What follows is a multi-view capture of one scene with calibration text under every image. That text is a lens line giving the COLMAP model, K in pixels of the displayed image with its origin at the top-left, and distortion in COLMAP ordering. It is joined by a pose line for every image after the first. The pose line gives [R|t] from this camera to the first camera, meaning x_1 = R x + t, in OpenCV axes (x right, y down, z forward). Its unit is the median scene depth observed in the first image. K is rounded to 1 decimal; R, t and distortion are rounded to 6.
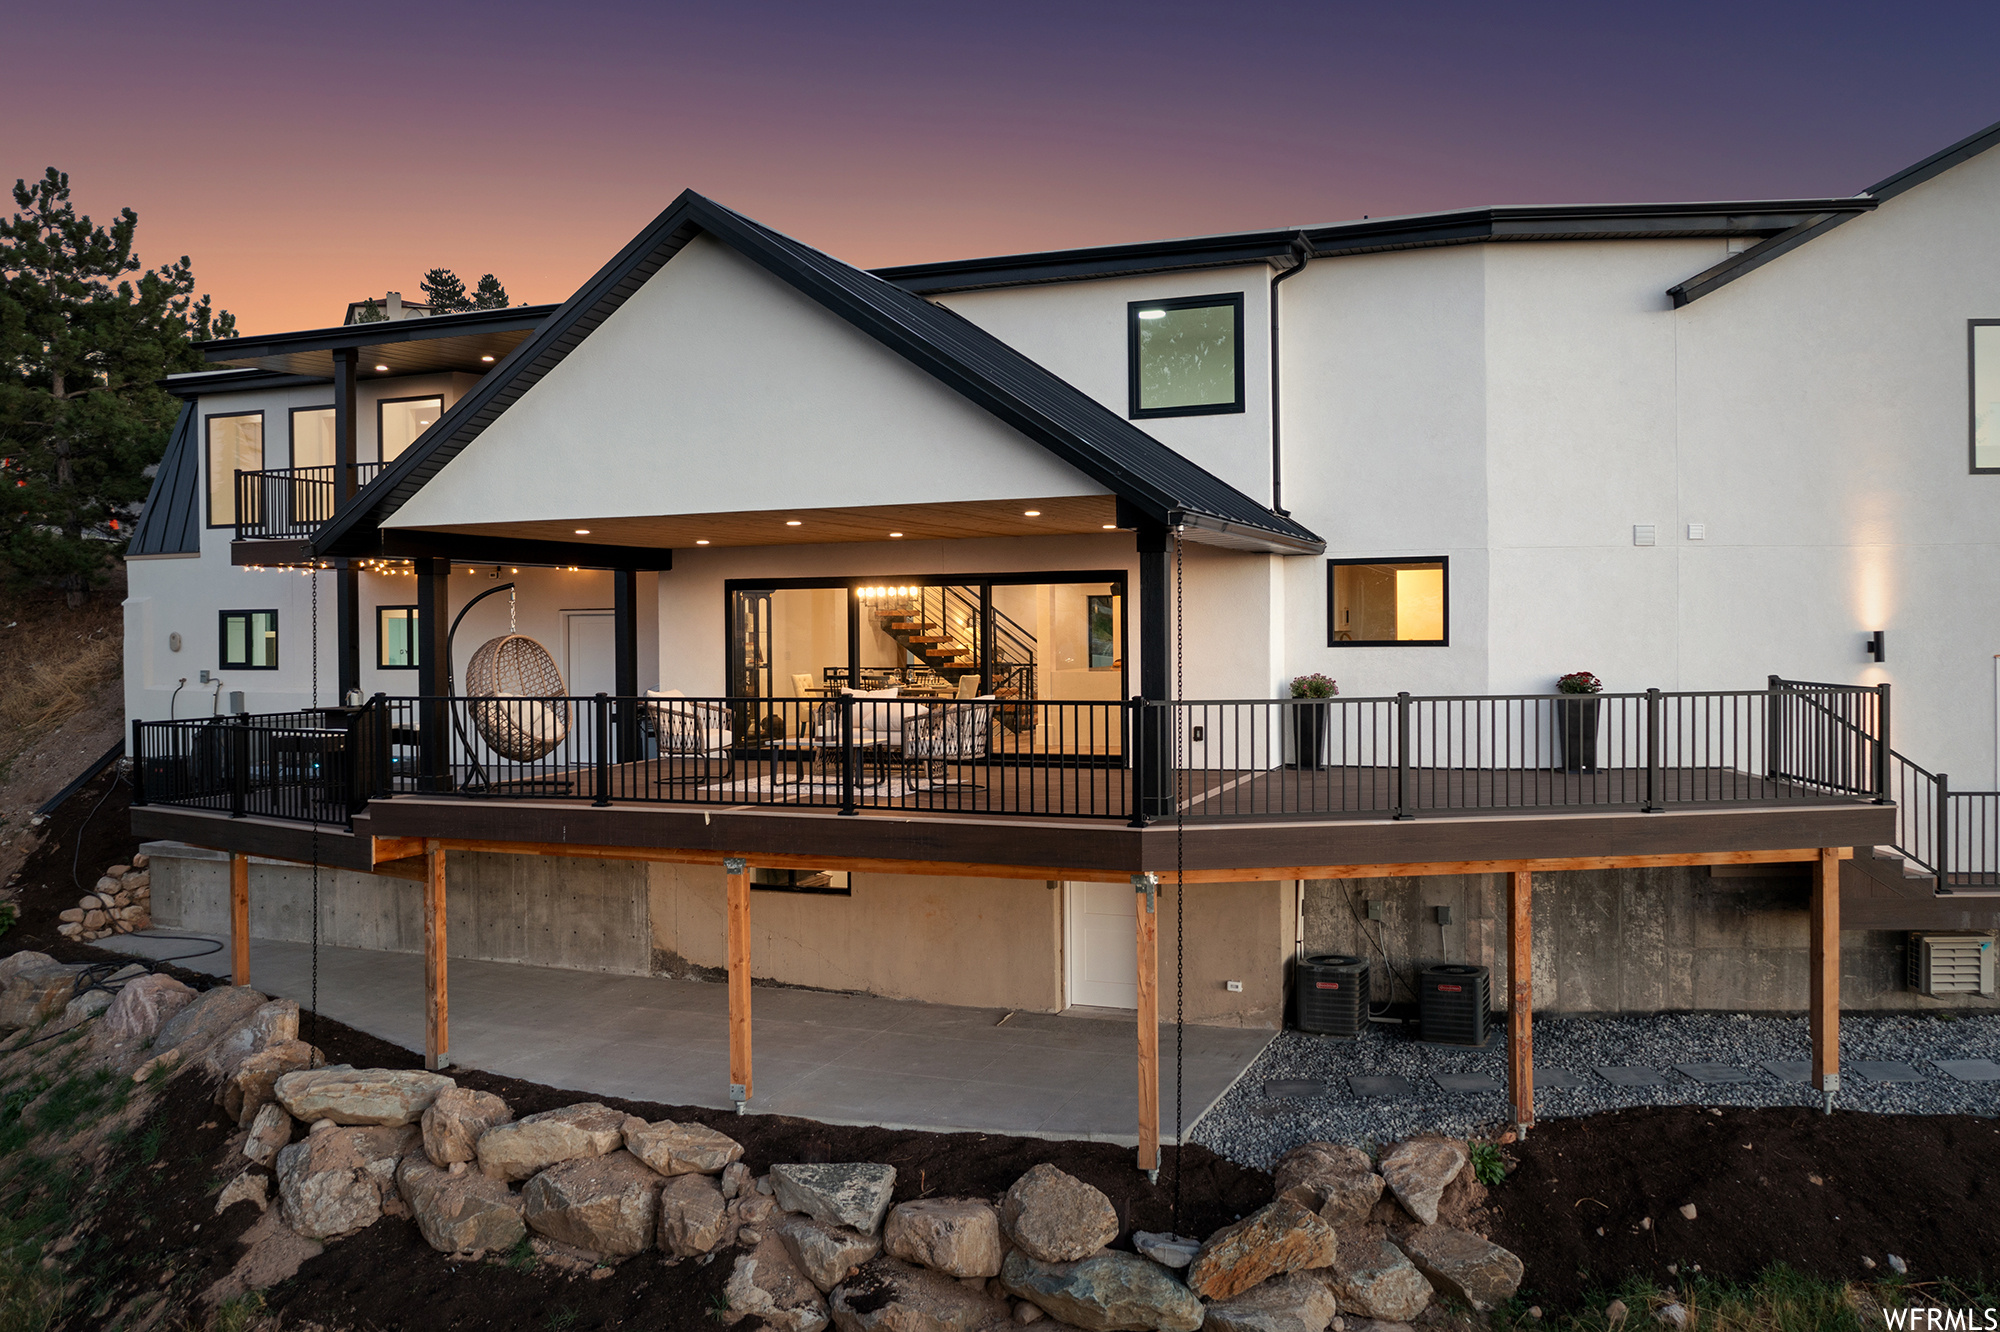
lens RADIAL K [[1597.9, 0, 1000.0], [0, 1597.9, 666.0], [0, 0, 1]] dist [-0.019510, -0.003504]
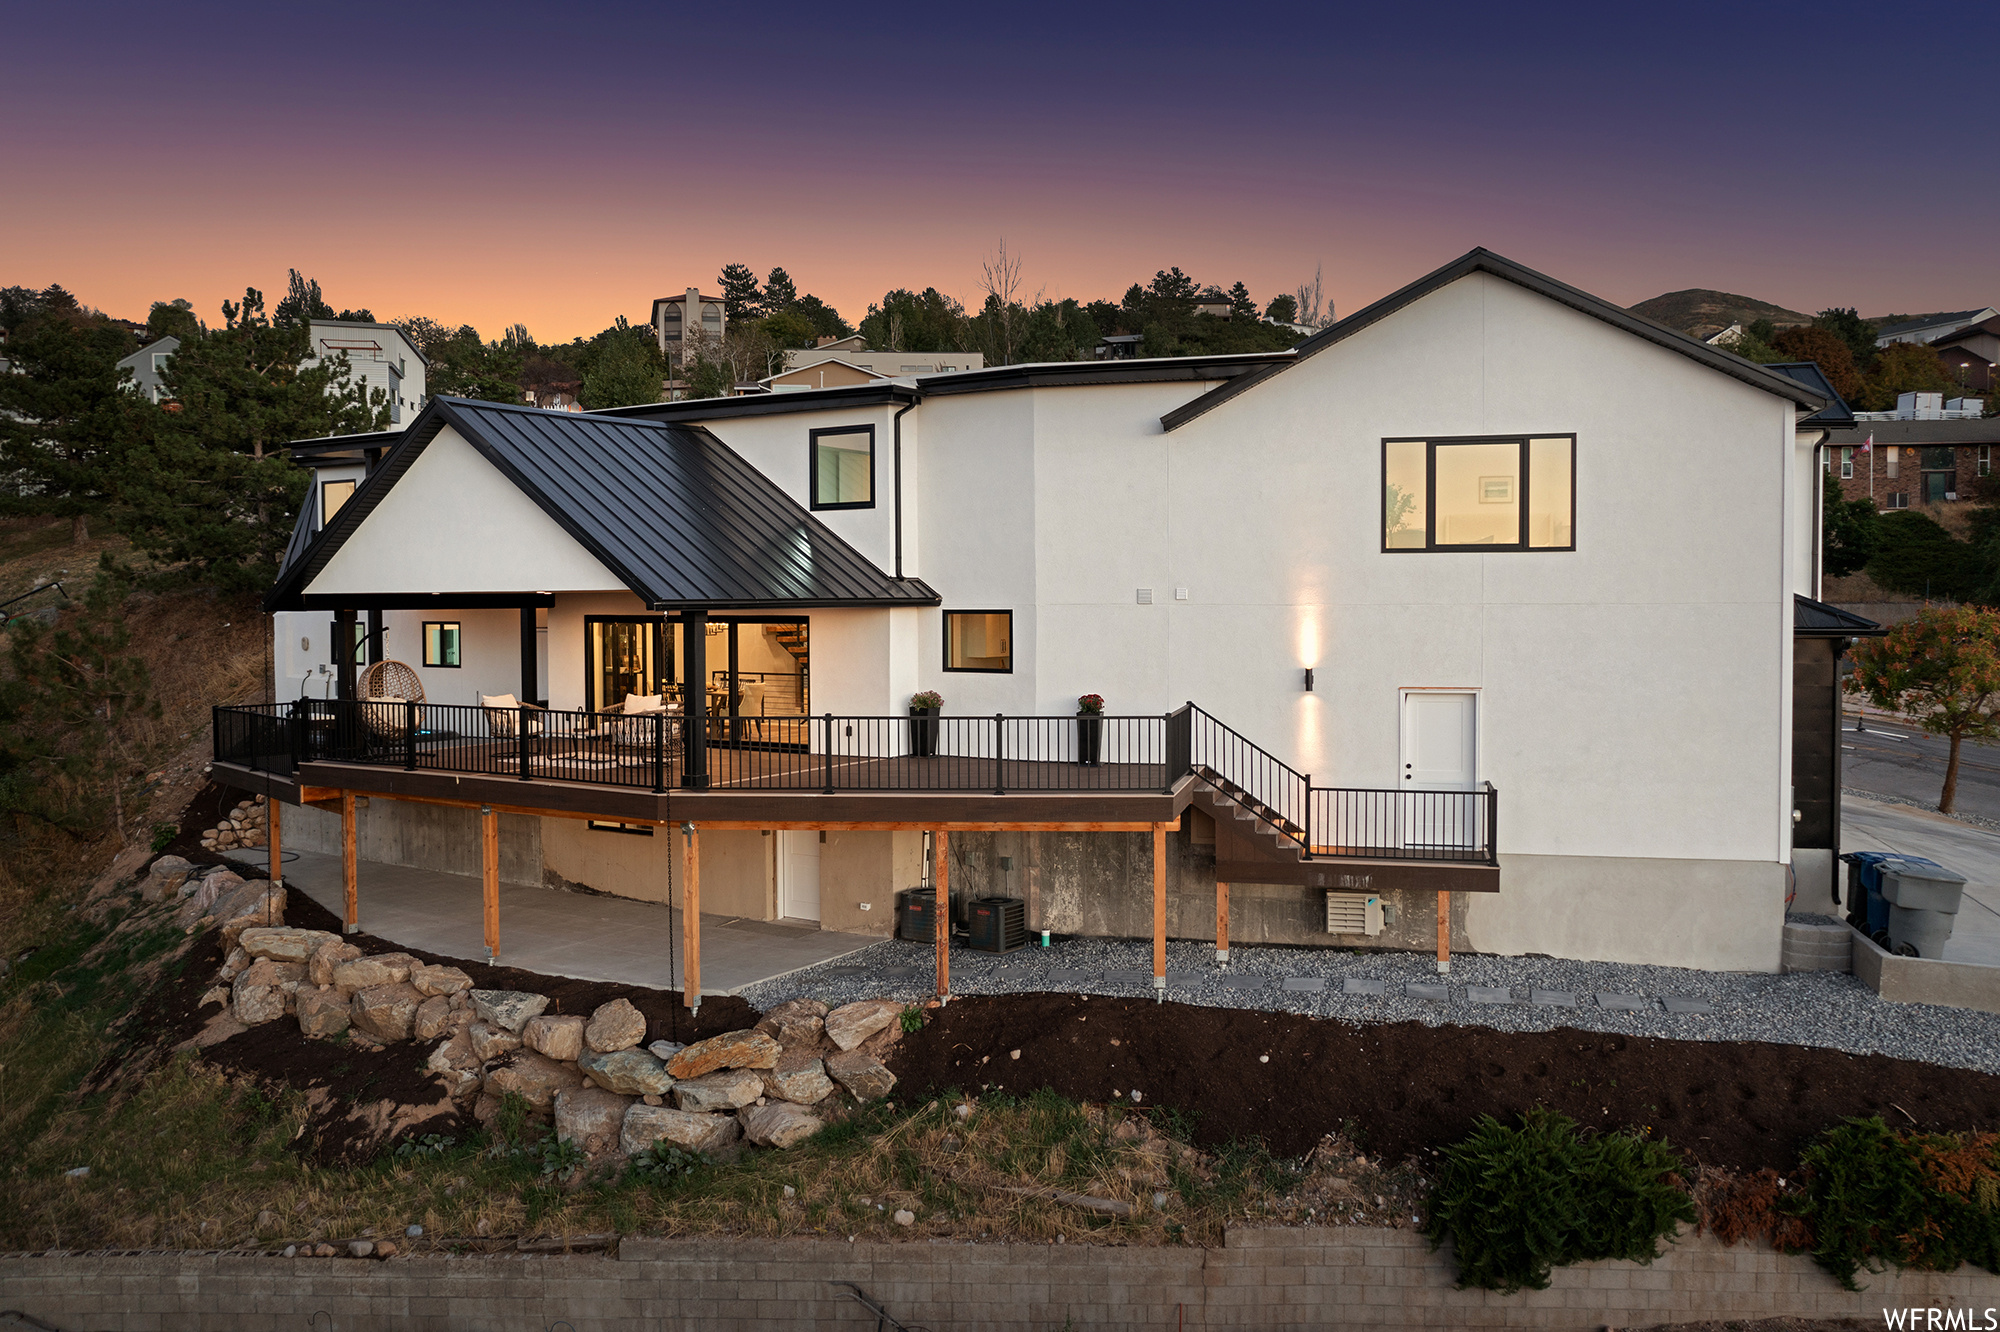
lens RADIAL K [[1599.7, 0, 1000.0], [0, 1599.7, 666.0], [0, 0, 1]] dist [-0.023889, -0.003952]
pose [[0.980324, 0.014397, -0.196867, 0.554364], [-0.010169, 0.999696, 0.022471, -0.051193], [0.197131, -0.020027, 0.980173, -0.392408]]
